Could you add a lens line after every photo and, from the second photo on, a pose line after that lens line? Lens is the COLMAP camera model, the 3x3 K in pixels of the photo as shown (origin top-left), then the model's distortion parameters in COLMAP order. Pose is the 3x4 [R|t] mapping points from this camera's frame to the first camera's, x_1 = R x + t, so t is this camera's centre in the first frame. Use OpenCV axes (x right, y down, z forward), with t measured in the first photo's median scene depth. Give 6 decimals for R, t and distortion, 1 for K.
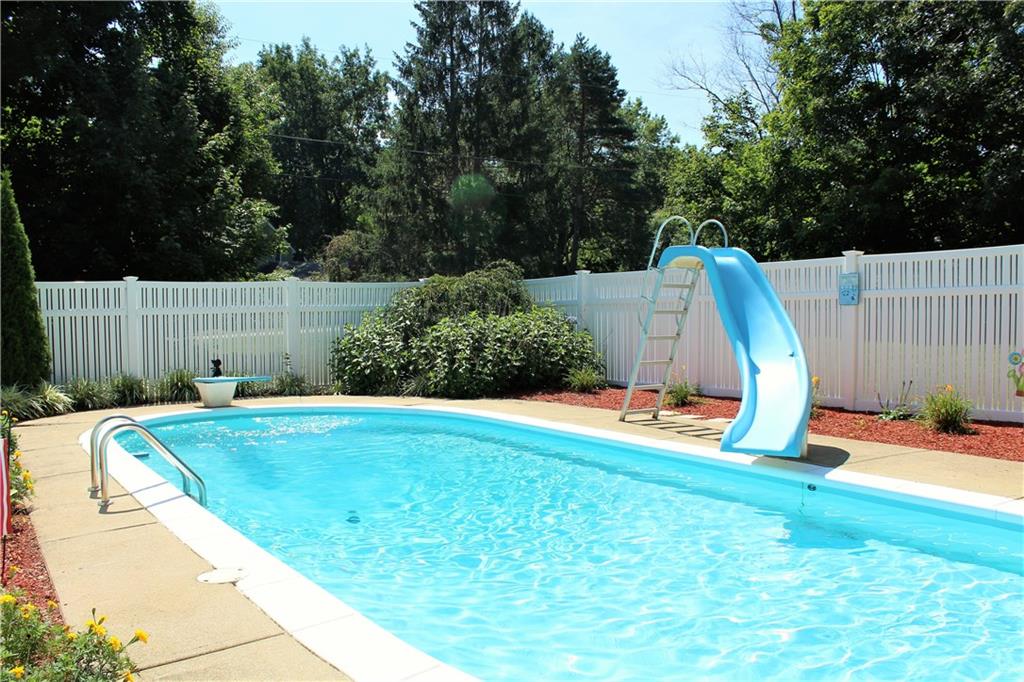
lens RADIAL K [[849.0, 0, 512.0], [0, 849.0, 341.0], [0, 0, 1]] dist [-0.186751, 0.190878]
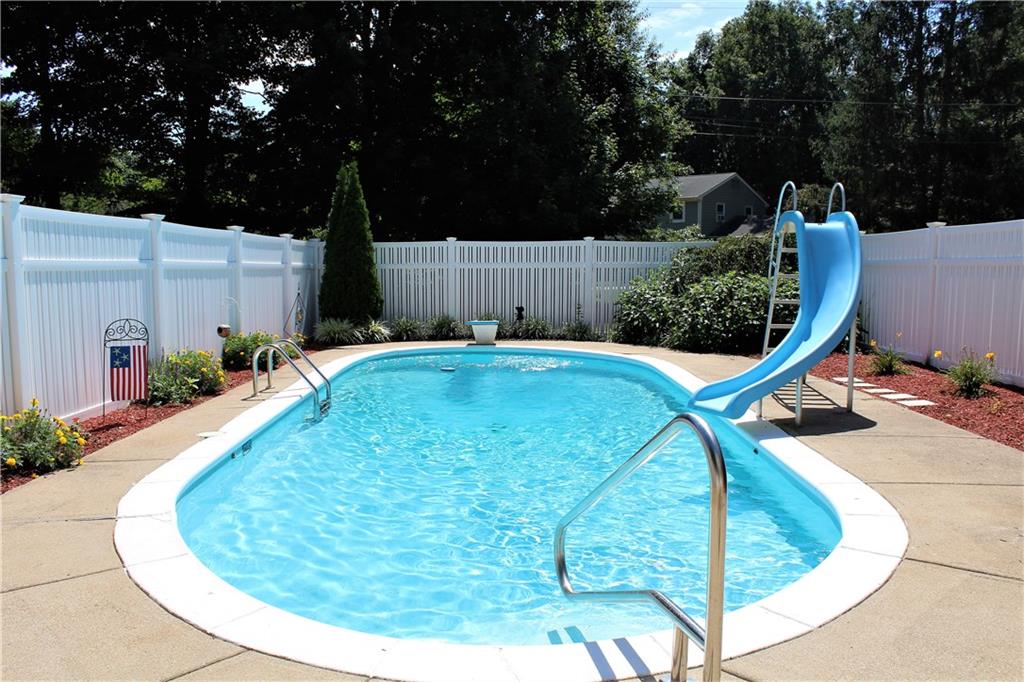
lens RADIAL K [[849.0, 0, 512.0], [0, 849.0, 341.0], [0, 0, 1]] dist [-0.186751, 0.190878]
pose [[0.822677, 0.063091, -0.564997, 0.343358], [-0.030621, 0.997298, 0.066779, -0.010005], [0.567684, -0.037637, 0.822386, -0.011870]]
